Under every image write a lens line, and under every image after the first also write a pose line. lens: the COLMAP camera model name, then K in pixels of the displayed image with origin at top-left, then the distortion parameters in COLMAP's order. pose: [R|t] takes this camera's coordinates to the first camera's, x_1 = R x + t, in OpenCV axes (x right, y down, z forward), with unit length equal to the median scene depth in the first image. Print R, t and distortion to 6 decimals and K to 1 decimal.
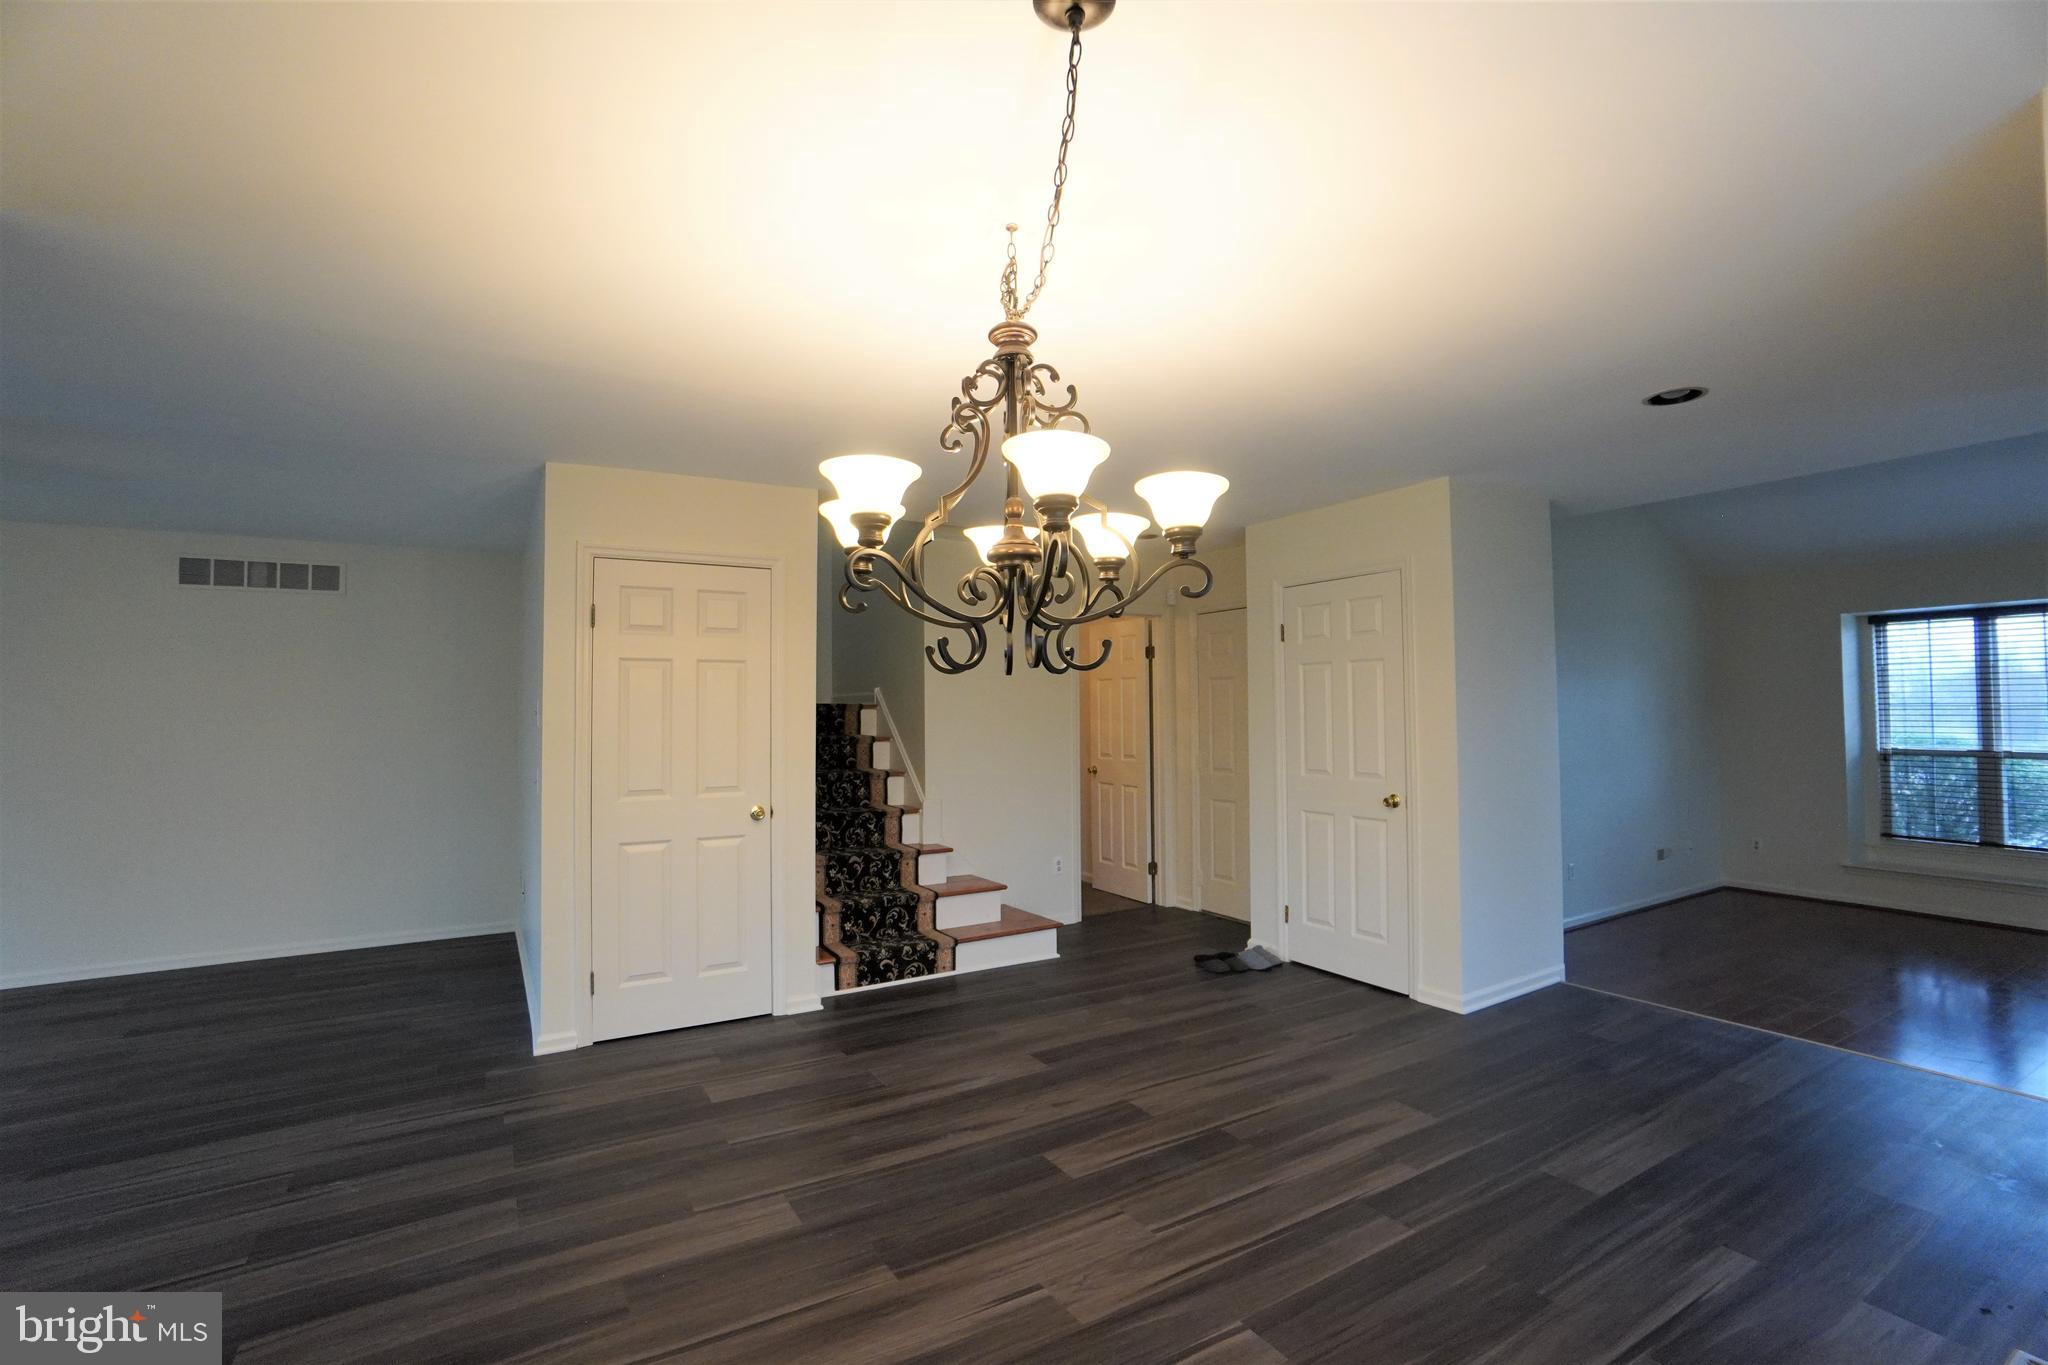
lens RADIAL K [[925.2, 0, 1000.5], [0, 925.2, 677.6], [0, 0, 1]] dist [-0.057129, 0.018891]
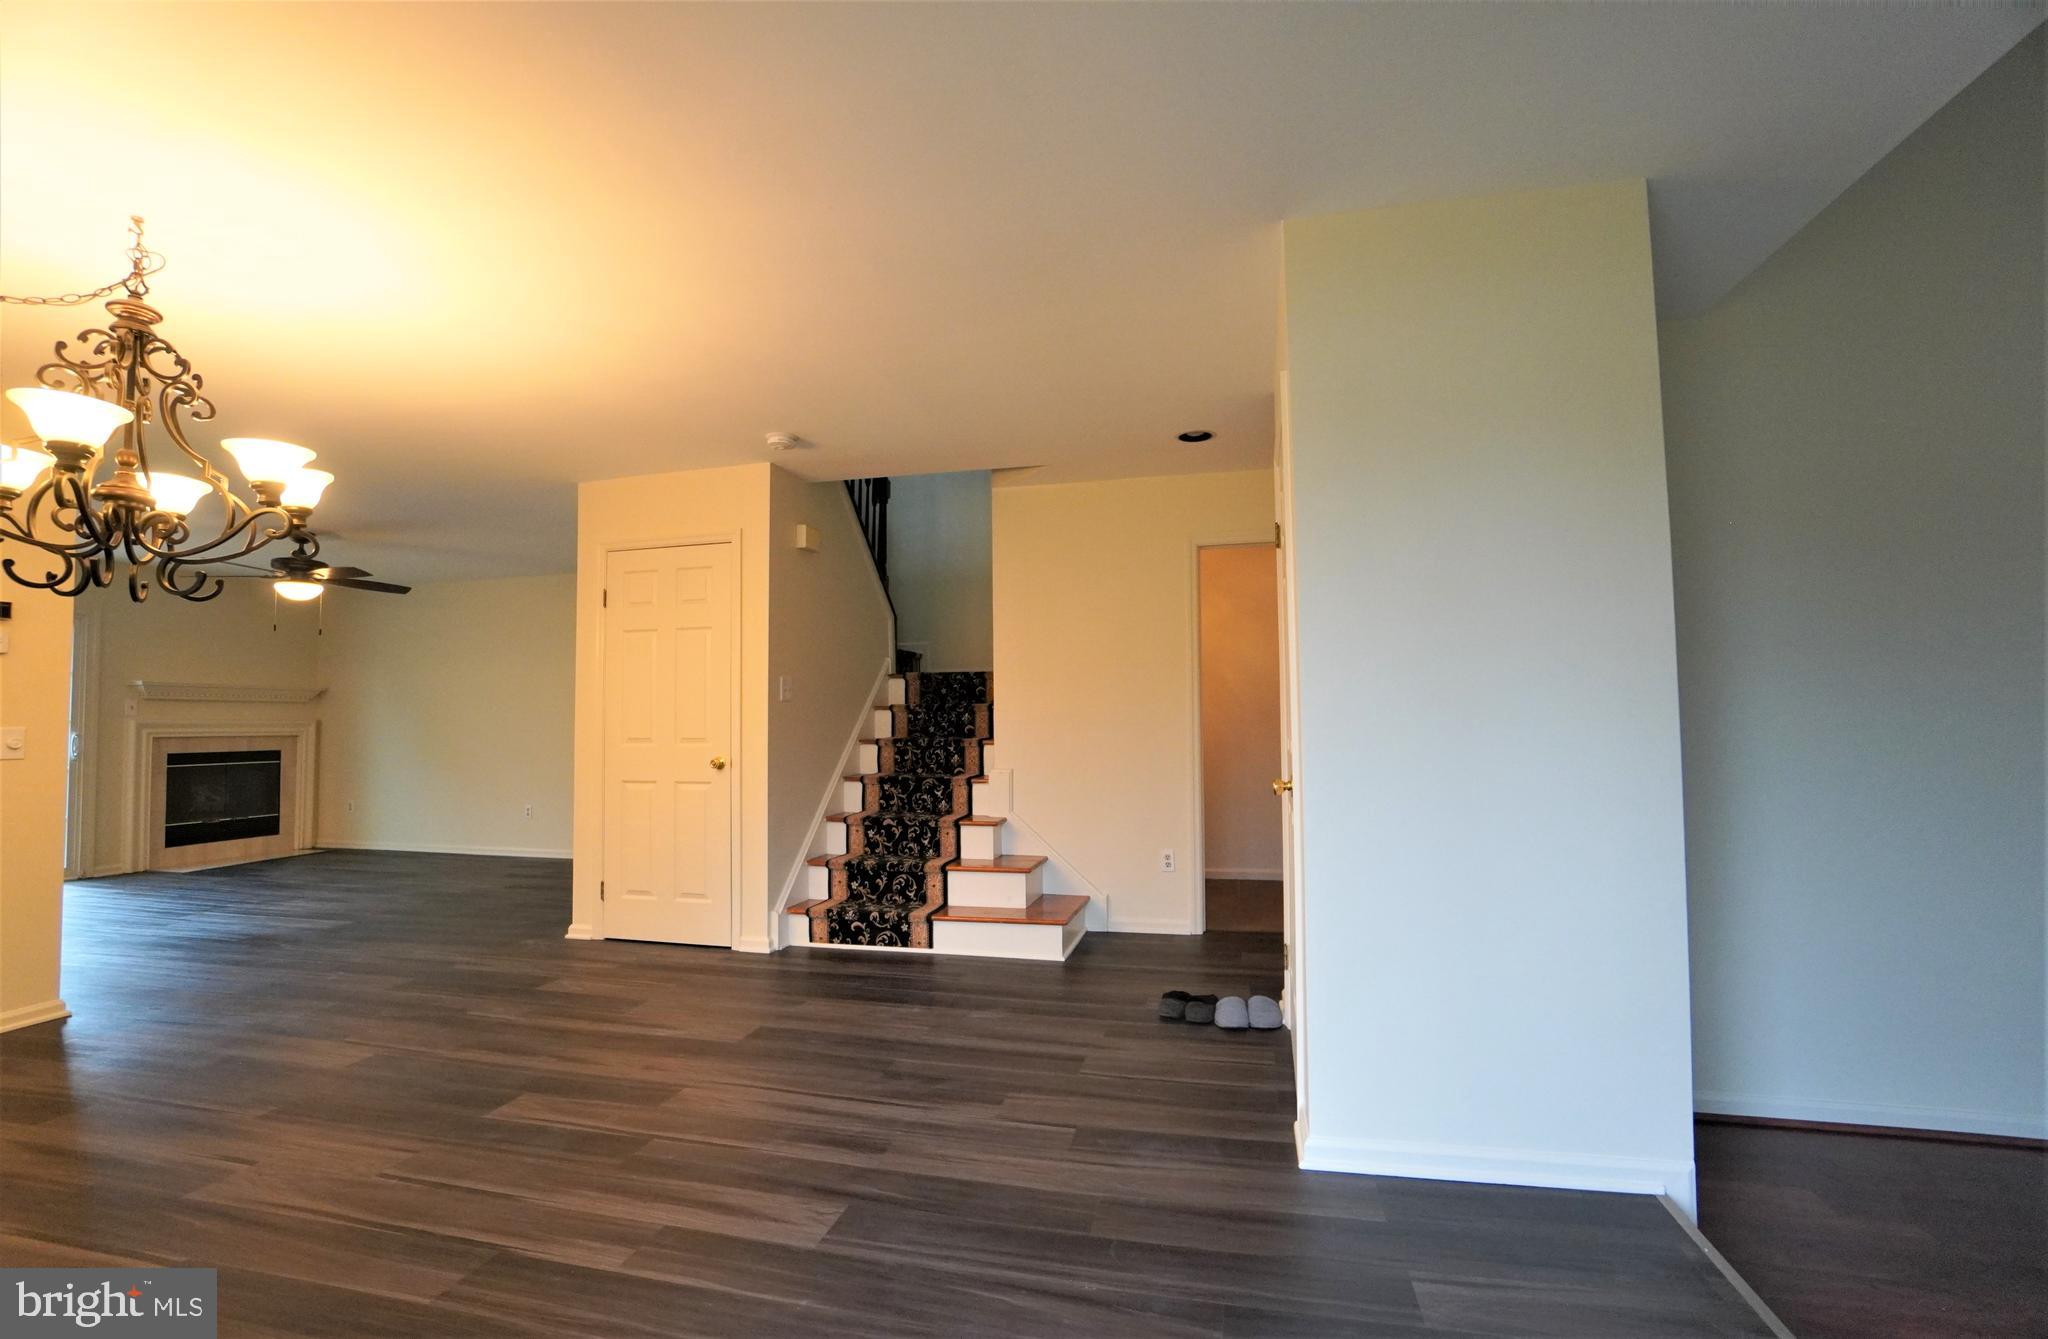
lens RADIAL K [[913.4, 0, 1000.0], [0, 913.4, 678.9], [0, 0, 1]] dist [-0.036375, 0.010243]
pose [[0.700819, -0.031480, -0.712644, 0.648465], [0.029114, 0.999456, -0.015519, 0.062160], [0.712745, -0.009872, 0.701354, 0.403019]]
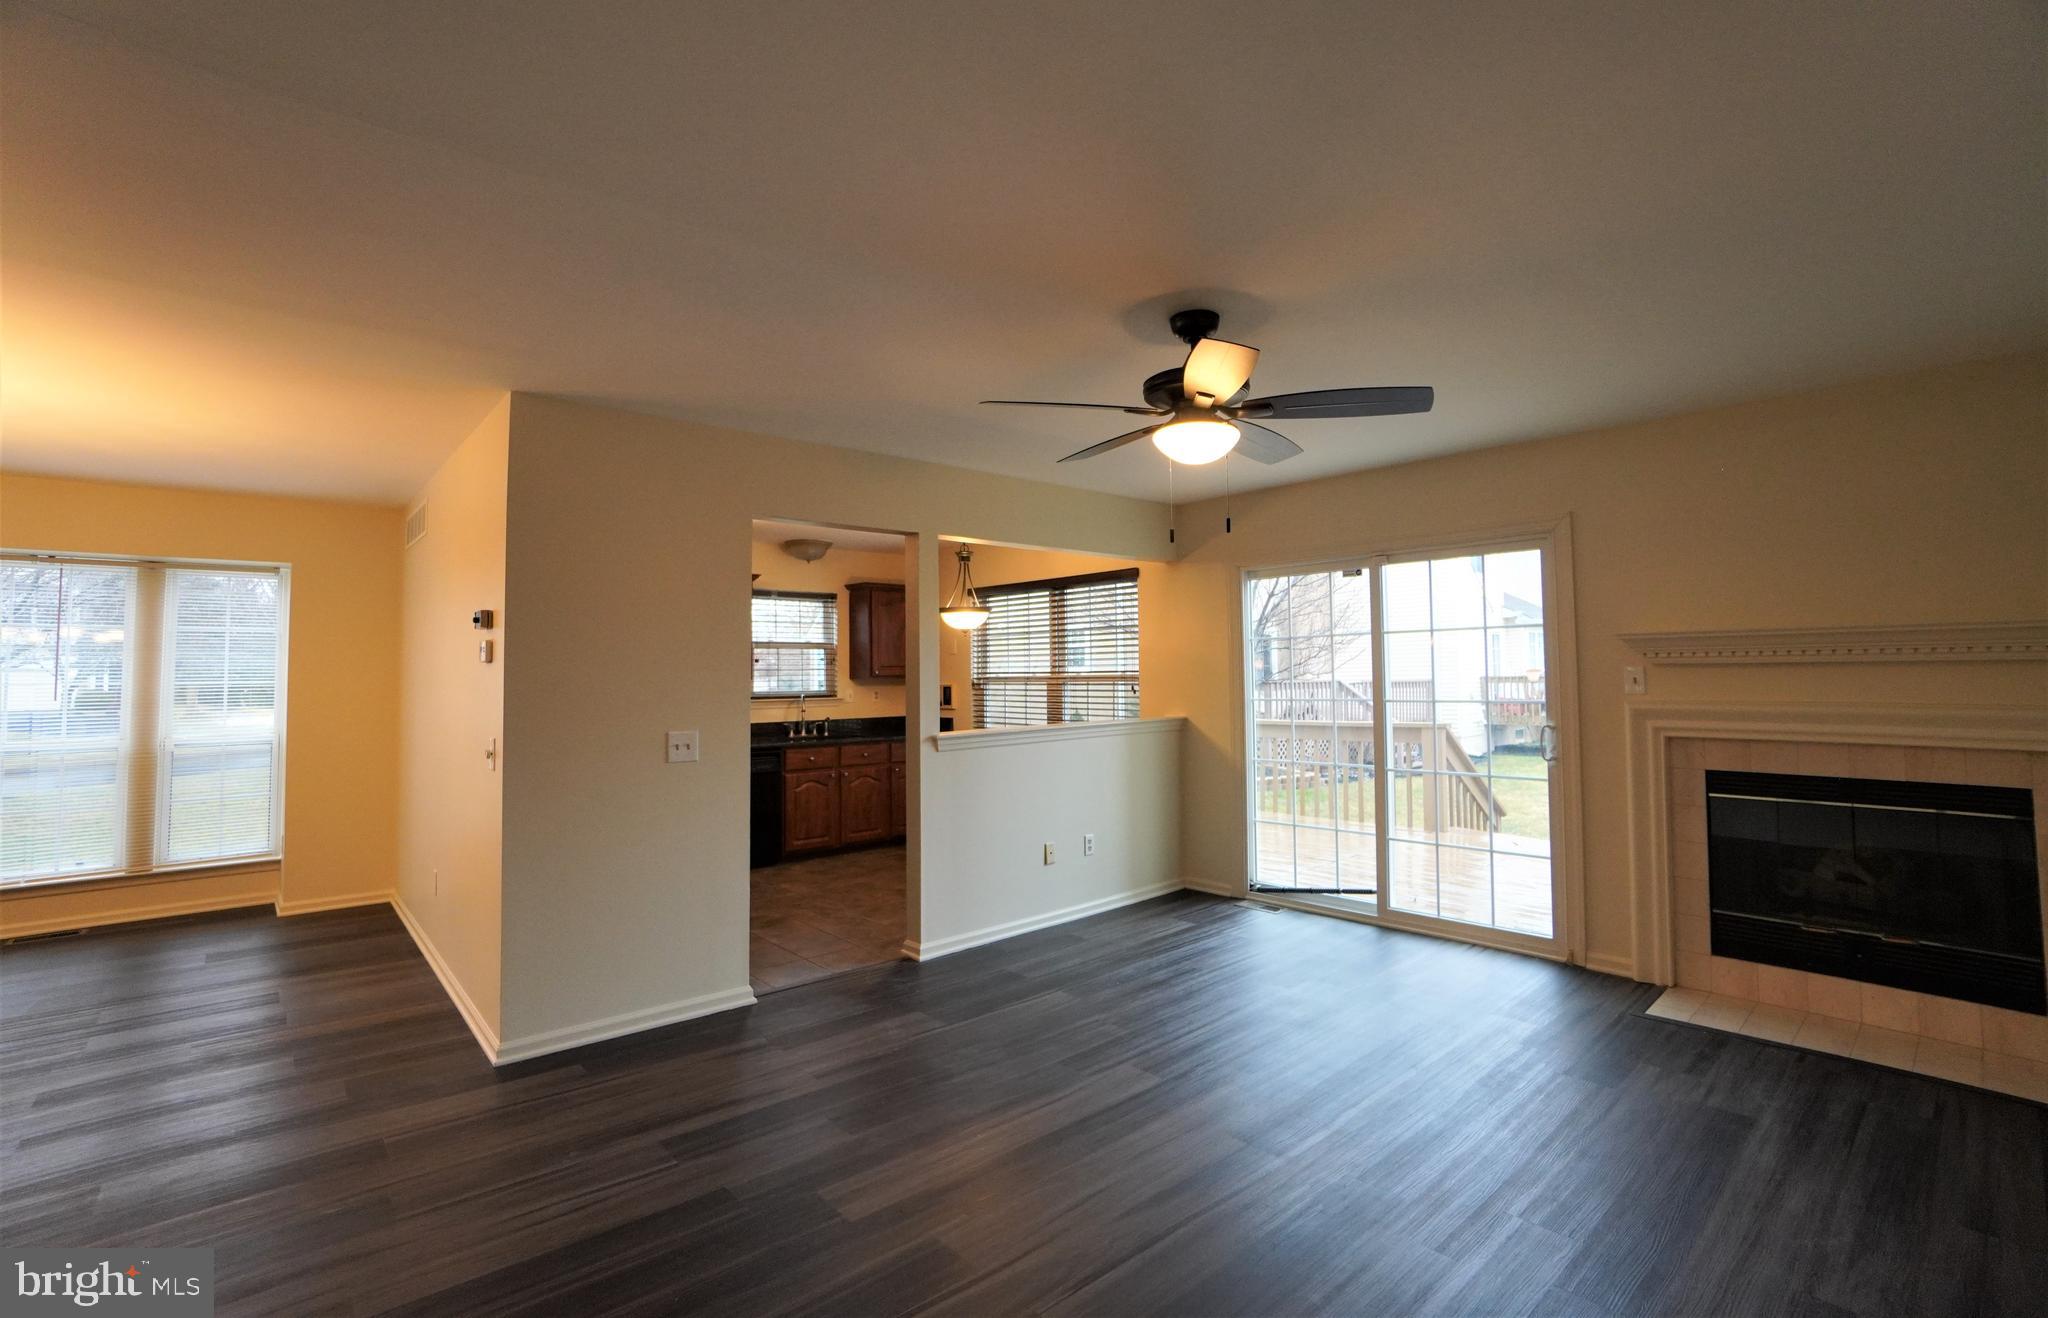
lens RADIAL K [[923.6, 0, 1020.3], [0, 923.6, 639.5], [0, 0, 1]] dist [-0.019681, 0.001038]
pose [[-0.983322, 0.009982, -0.181597, -0.669069], [0.024267, 0.996766, -0.076614, 0.057987], [0.180245, -0.079743, -0.980384, 1.120315]]
